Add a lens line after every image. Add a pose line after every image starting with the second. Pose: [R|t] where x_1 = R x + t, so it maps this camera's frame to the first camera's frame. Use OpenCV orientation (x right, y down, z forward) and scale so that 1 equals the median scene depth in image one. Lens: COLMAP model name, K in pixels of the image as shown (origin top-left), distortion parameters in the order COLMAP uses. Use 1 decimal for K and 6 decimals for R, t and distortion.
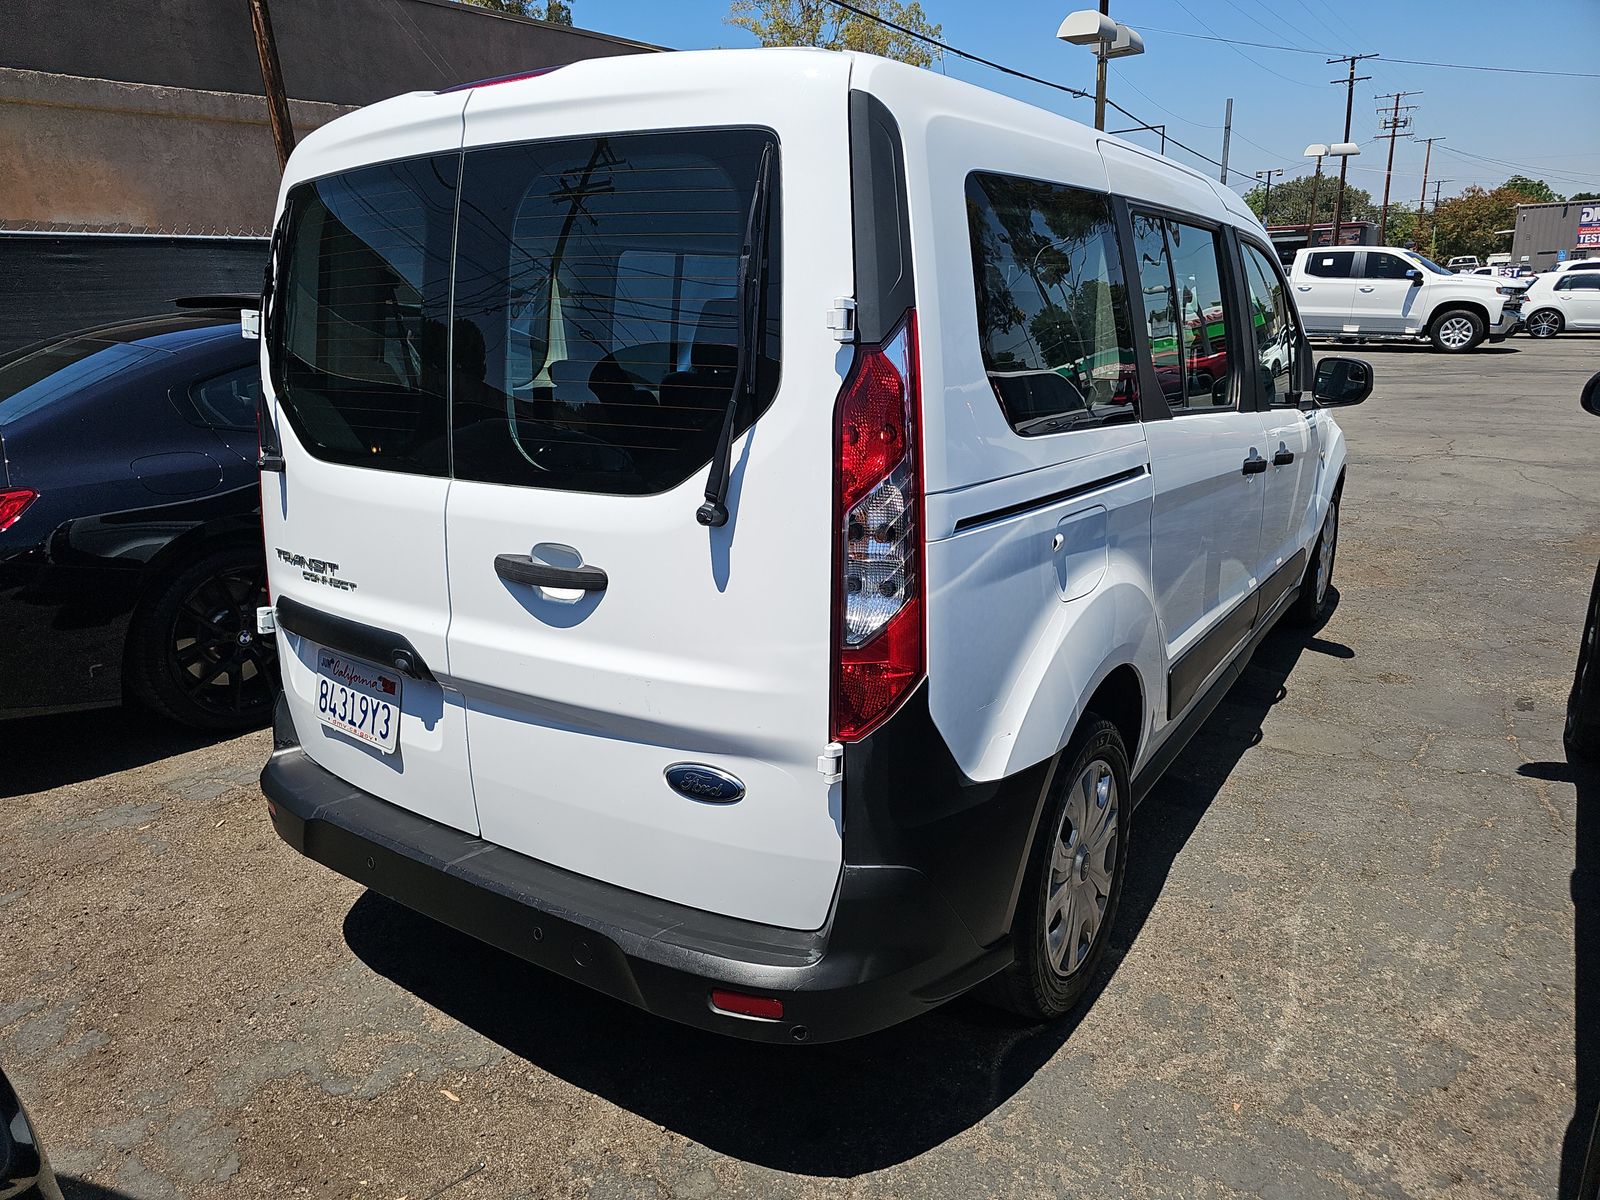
lens RADIAL K [[1043.7, 0, 792.7], [0, 1043.7, 600.4], [0, 0, 1]] dist [0.035096, -0.032121]
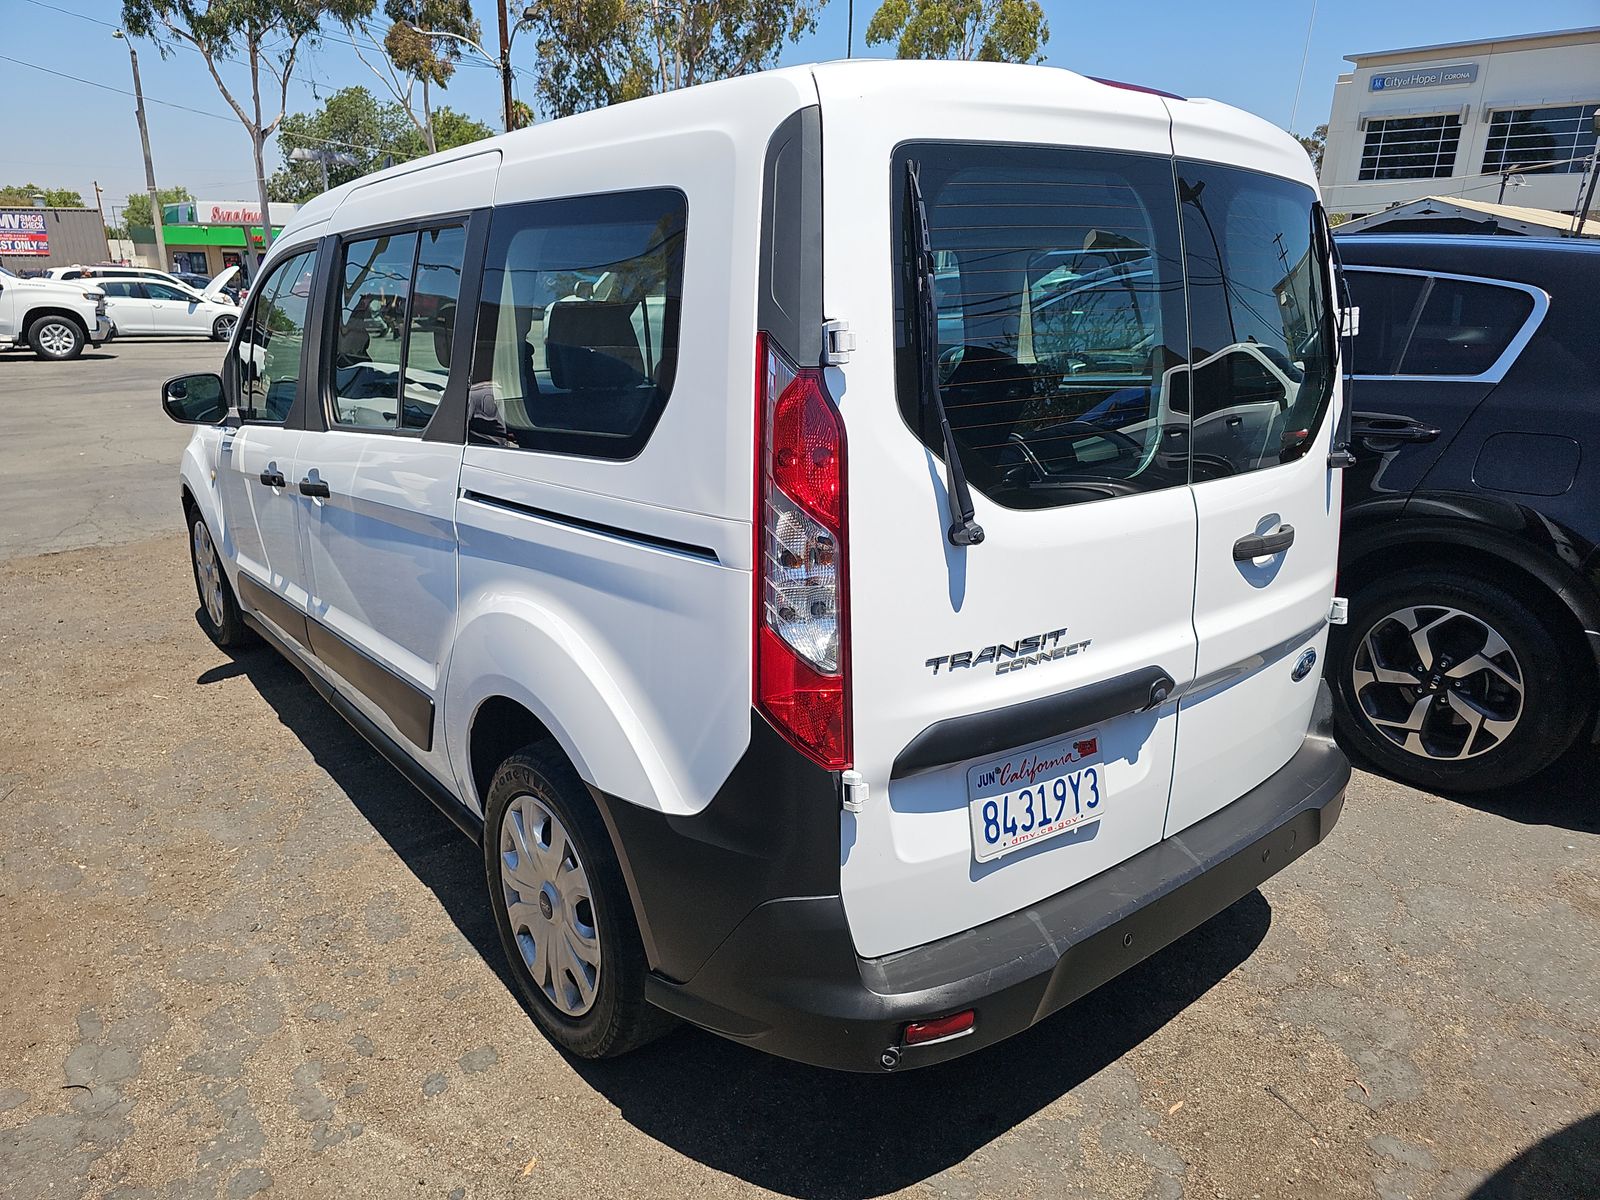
lens RADIAL K [[1043.7, 0, 785.9], [0, 1043.7, 599.5], [0, 0, 1]] dist [0.035096, -0.032121]
pose [[0.320358, -0.245539, 0.914921, -1.190420], [0.251075, 0.953291, 0.167923, -0.236539], [-0.913418, 0.175918, 0.367043, 0.856970]]
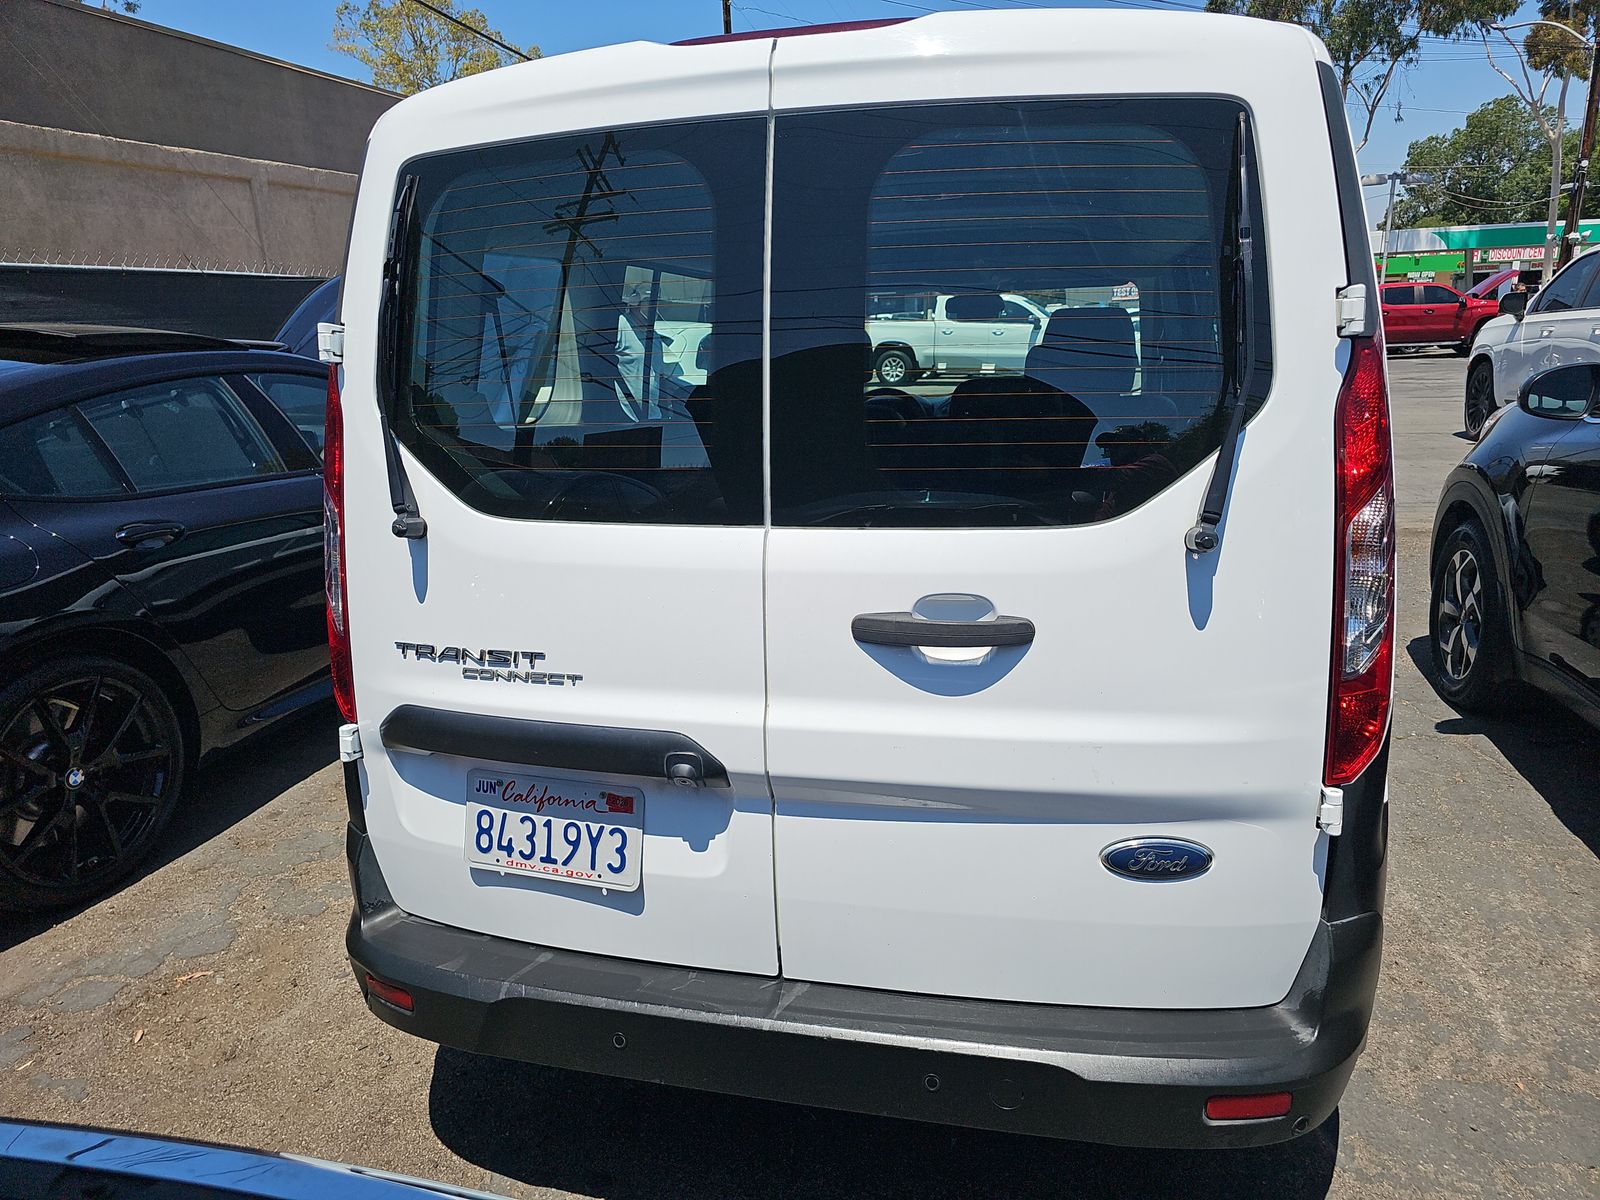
lens RADIAL K [[1043.7, 0, 801.1], [0, 1043.7, 600.2], [0, 0, 1]] dist [0.035096, -0.032121]
pose [[0.938611, -0.089749, 0.333099, -0.485069], [0.103022, 0.994428, -0.022362, -0.034282], [-0.329236, 0.055306, 0.942627, 0.217698]]
